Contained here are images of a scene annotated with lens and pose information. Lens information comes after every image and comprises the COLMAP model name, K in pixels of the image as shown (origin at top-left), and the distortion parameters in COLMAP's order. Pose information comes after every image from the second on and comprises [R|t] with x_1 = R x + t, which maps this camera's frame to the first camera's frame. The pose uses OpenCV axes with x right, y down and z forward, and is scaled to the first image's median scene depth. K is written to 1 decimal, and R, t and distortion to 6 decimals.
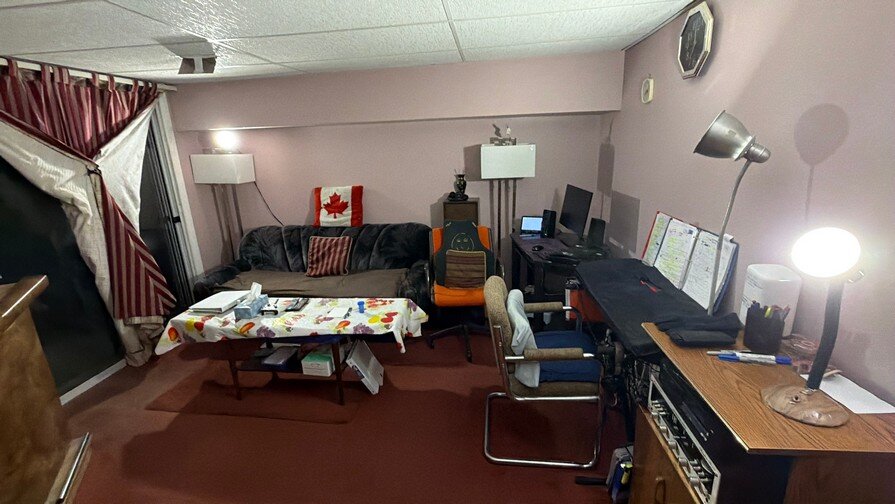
lens RADIAL K [[401.6, 0, 446.4], [0, 401.6, 251.1], [0, 0, 1]] dist [0.002866, -0.000660]
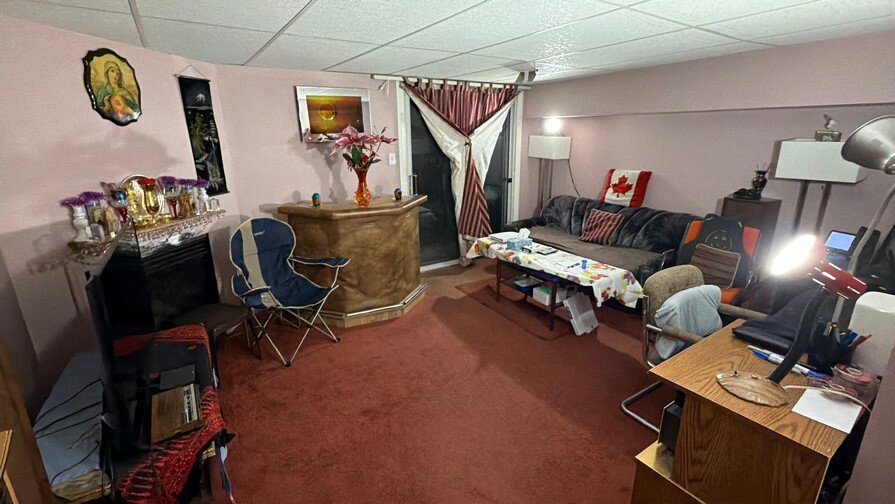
lens RADIAL K [[401.6, 0, 447.6], [0, 401.6, 251.5], [0, 0, 1]] dist [0.002866, -0.000660]
pose [[0.640380, 0.255134, -0.724444, 0.385261], [-0.222322, 0.964411, 0.143122, 0.014884], [0.735177, 0.069408, 0.674312, -0.153944]]
